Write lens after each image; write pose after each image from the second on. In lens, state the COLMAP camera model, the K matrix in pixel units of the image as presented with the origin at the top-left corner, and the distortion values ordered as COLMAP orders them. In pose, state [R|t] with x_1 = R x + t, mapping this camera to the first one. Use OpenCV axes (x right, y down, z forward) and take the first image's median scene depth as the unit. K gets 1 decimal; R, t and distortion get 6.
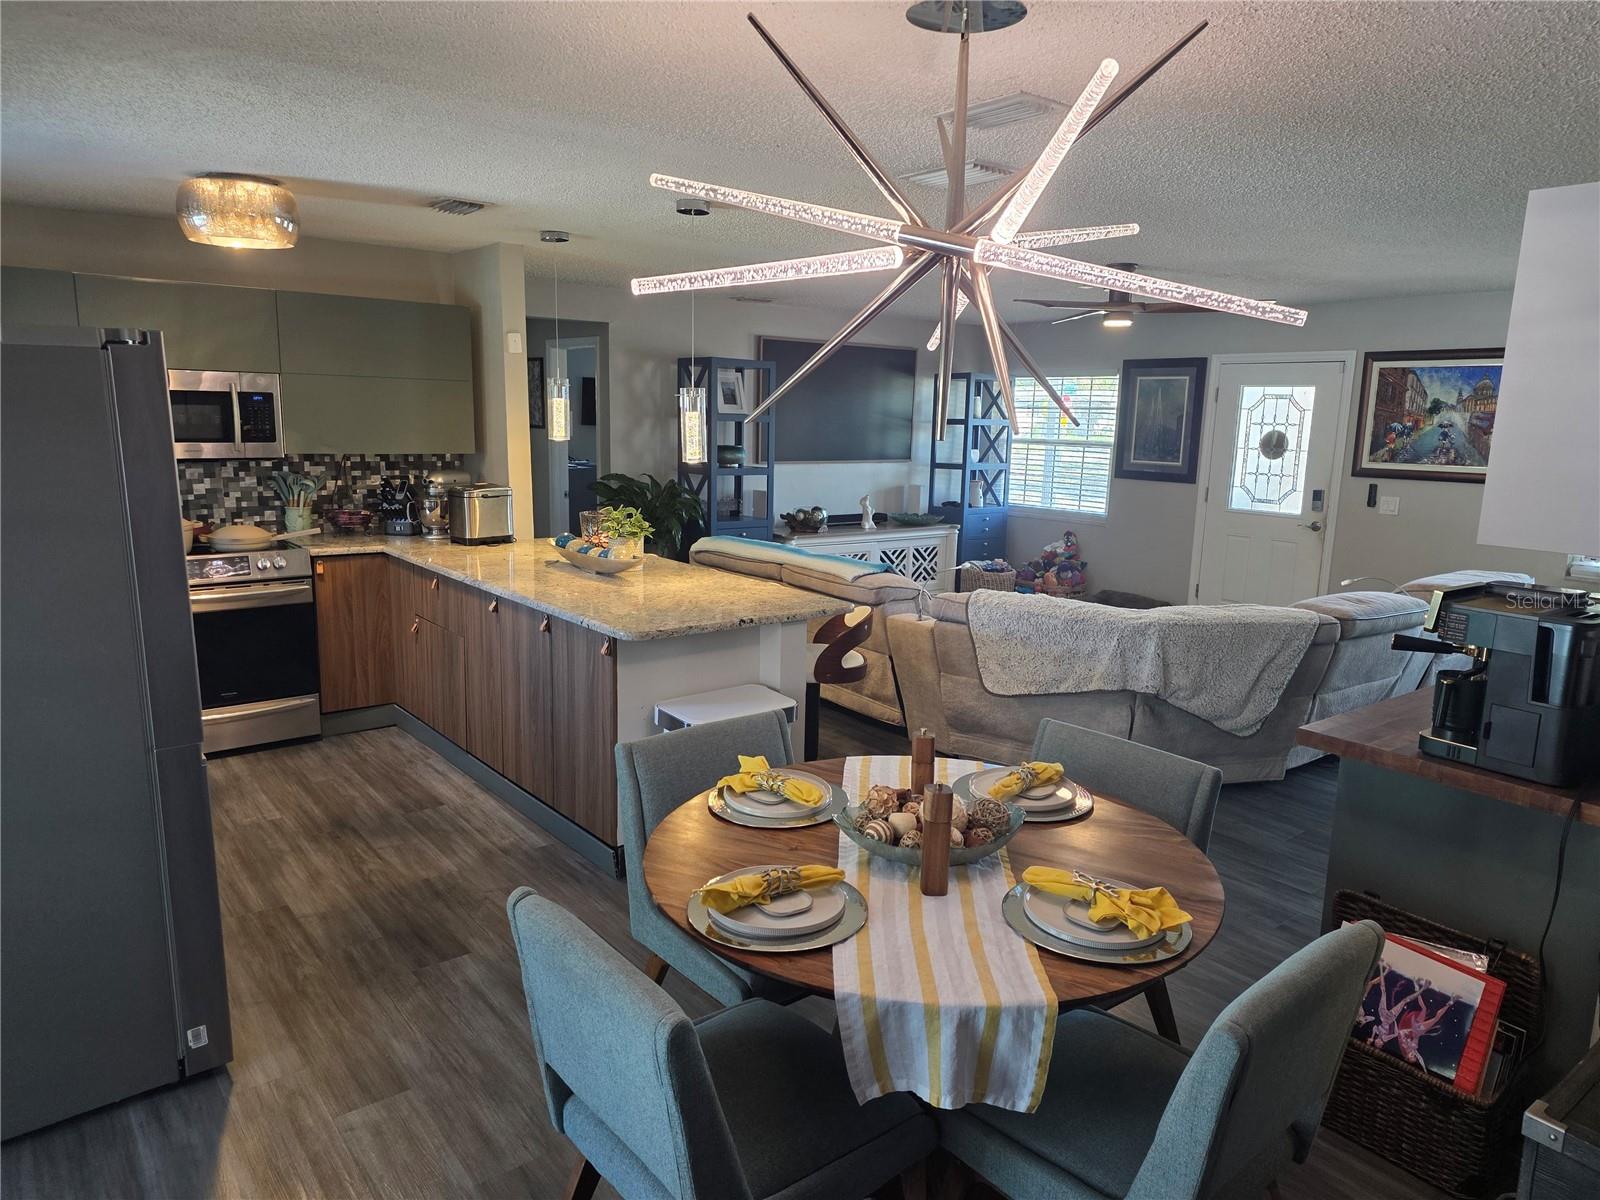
lens RADIAL K [[1047.7, 0, 809.6], [0, 1047.7, 601.1], [0, 0, 1]] dist [0.031845, -0.020529]
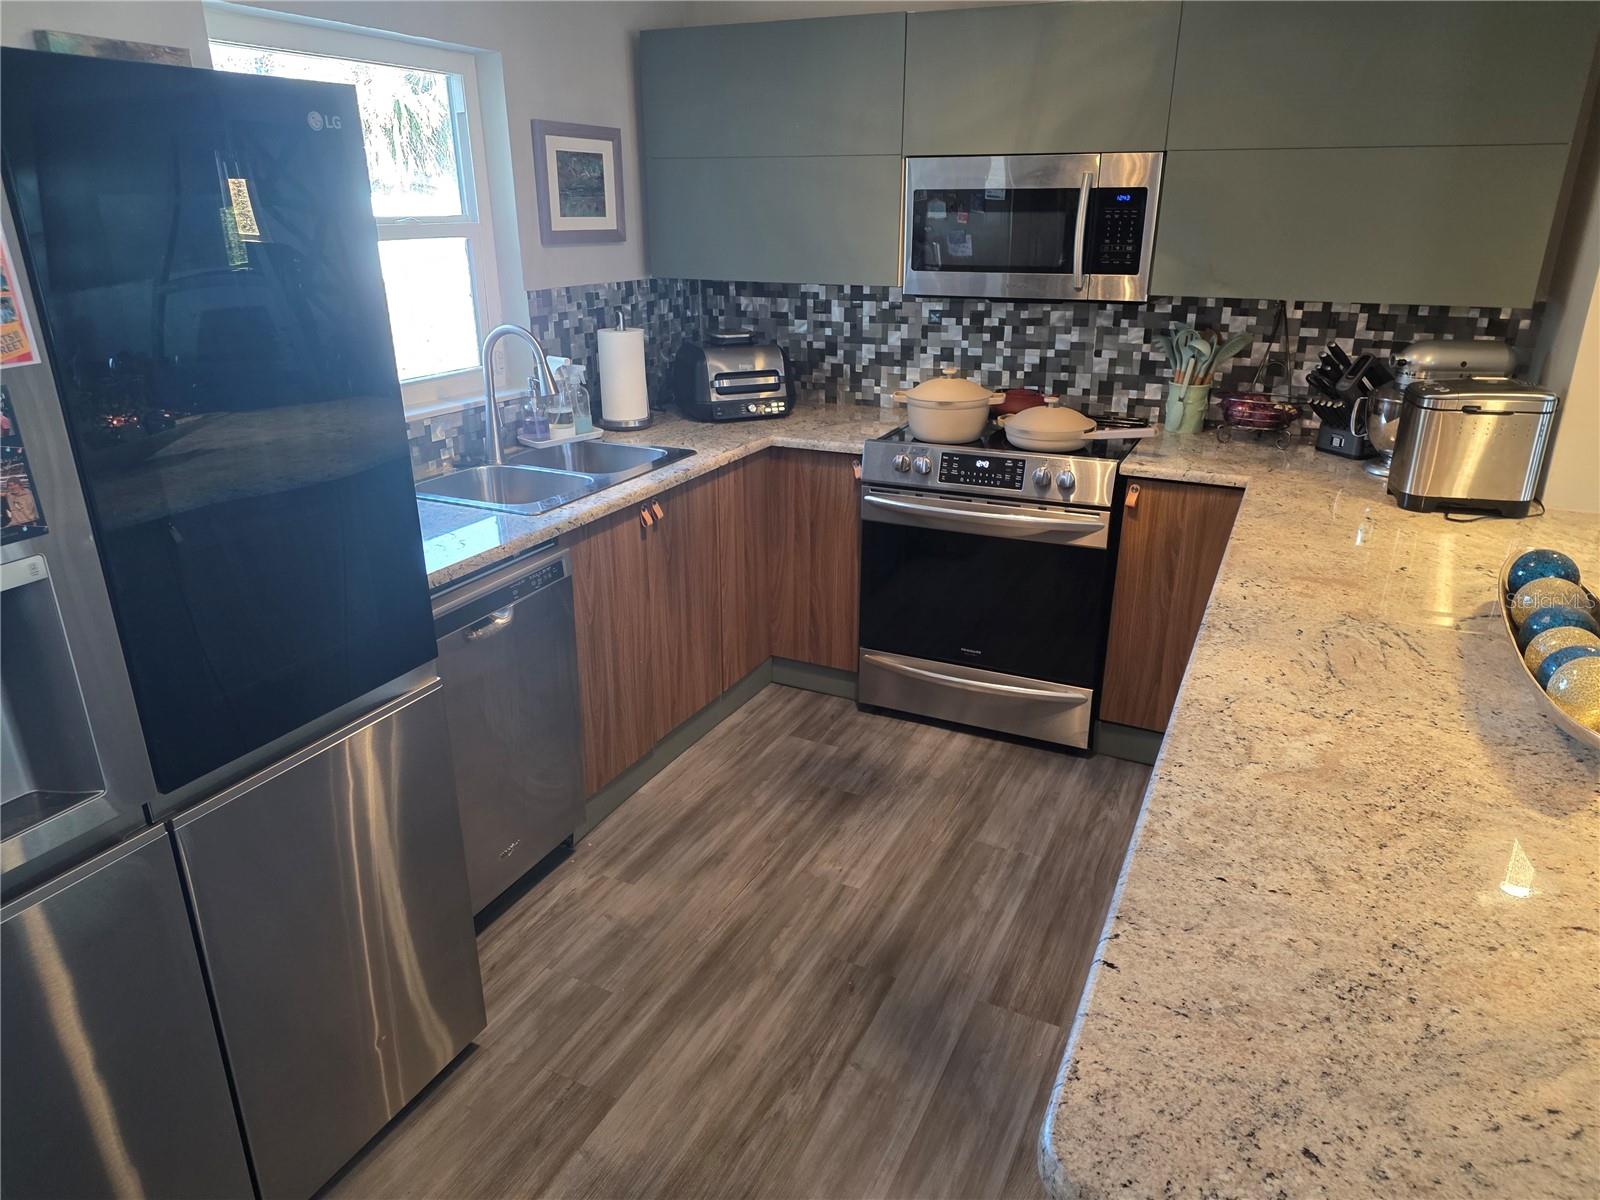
lens RADIAL K [[1047.7, 0, 793.0], [0, 1047.7, 601.7], [0, 0, 1]] dist [0.031845, -0.020529]
pose [[0.432325, 0.297464, -0.851241, -0.024092], [-0.153157, 0.954528, 0.255773, -0.091276], [0.888616, 0.019796, 0.458225, 0.526419]]
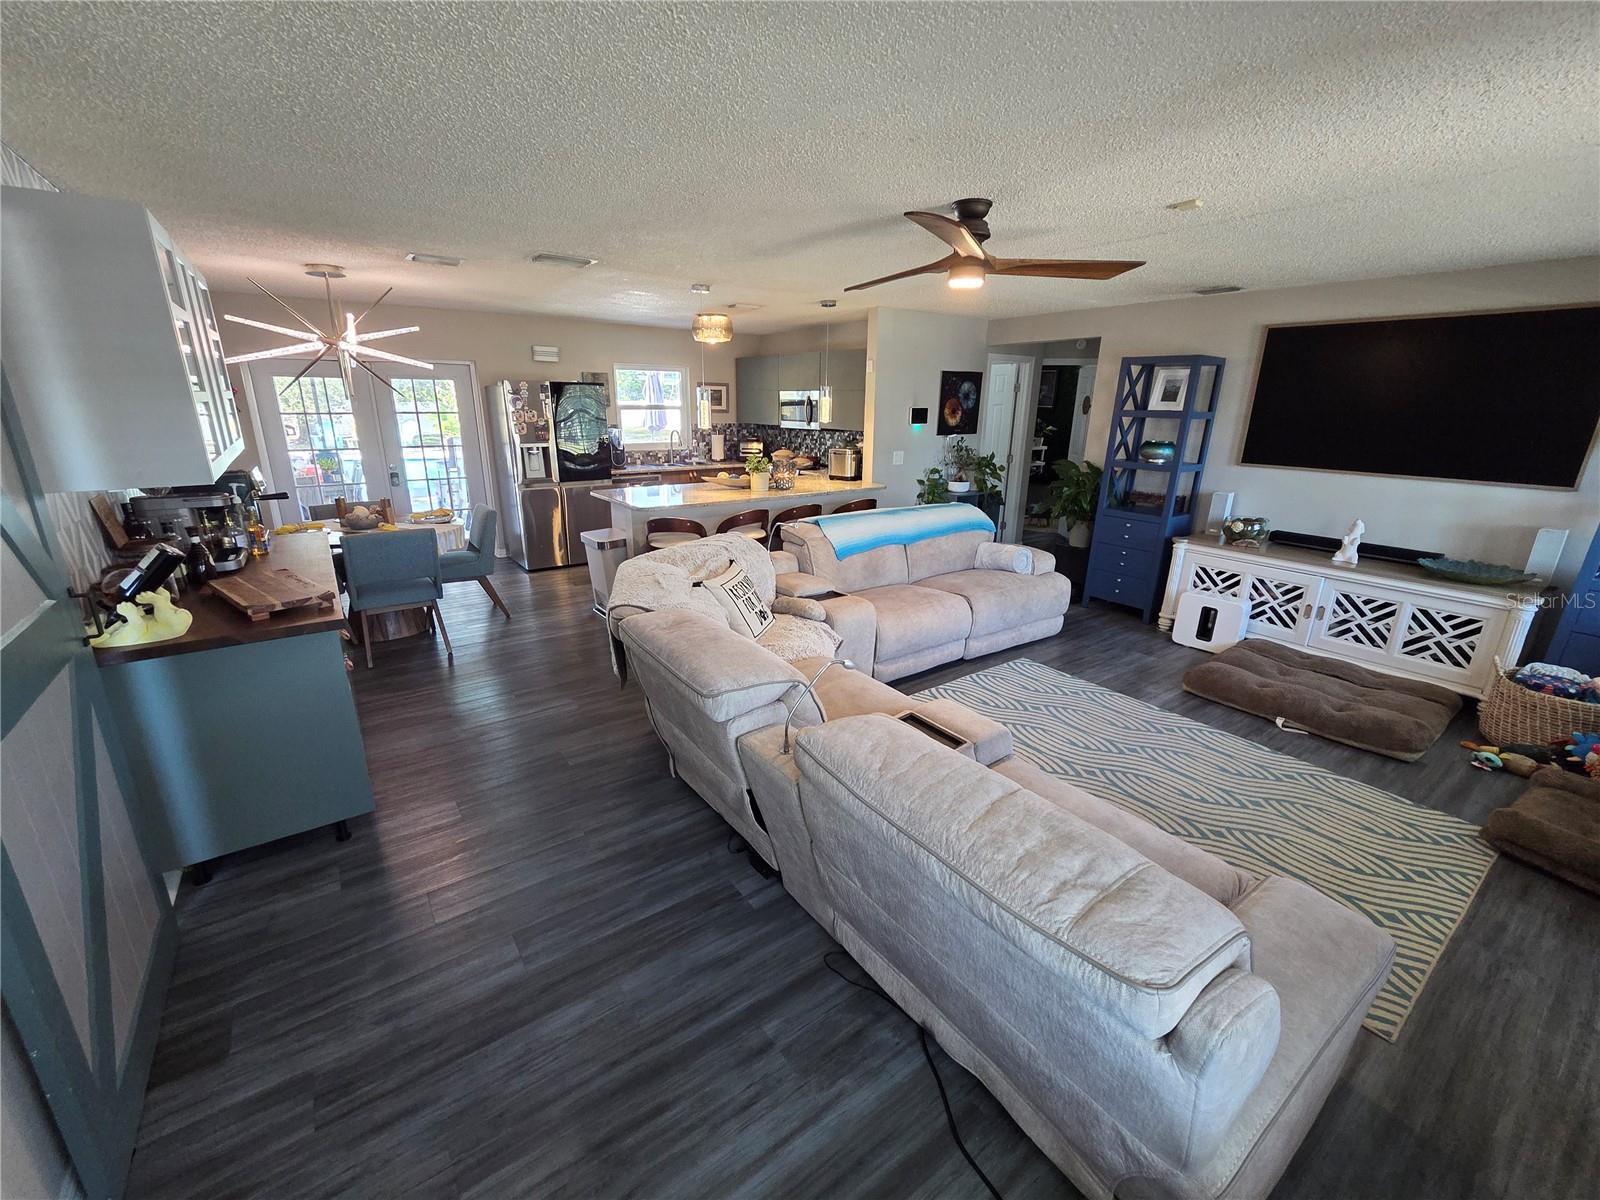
lens RADIAL K [[642.3, 0, 798.4], [0, 642.3, 599.0], [0, 0, 1]] dist [-0.007910, 0.000222]
pose [[-0.041637, 0.266252, -0.963004, 0.859075], [-0.194137, 0.943314, 0.269202, -0.147629], [0.980090, 0.198164, 0.012413, 0.966981]]
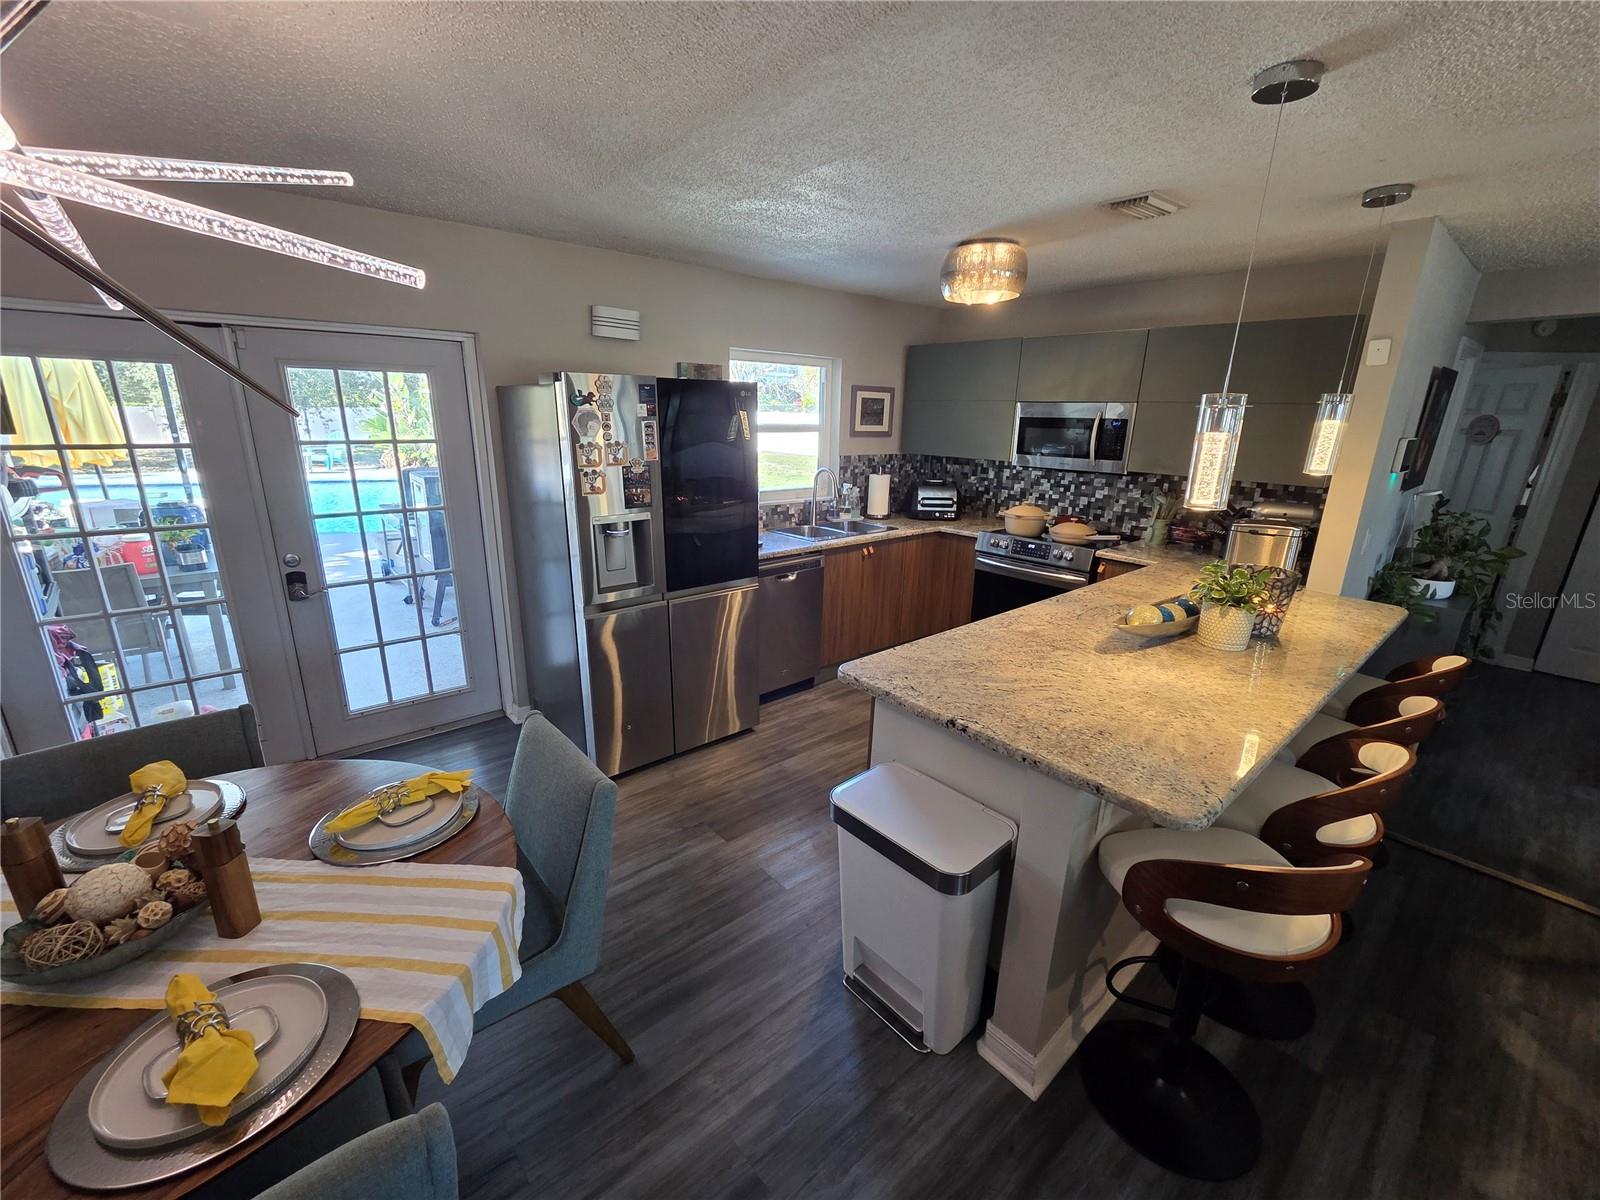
lens RADIAL K [[642.3, 0, 796.4], [0, 642.3, 606.1], [0, 0, 1]] dist [-0.007910, 0.000222]
pose [[0.034831, 0.265575, -0.963461, 0.221876], [-0.200059, 0.946385, 0.253636, -0.099283], [0.979165, 0.183915, 0.086094, 0.570330]]
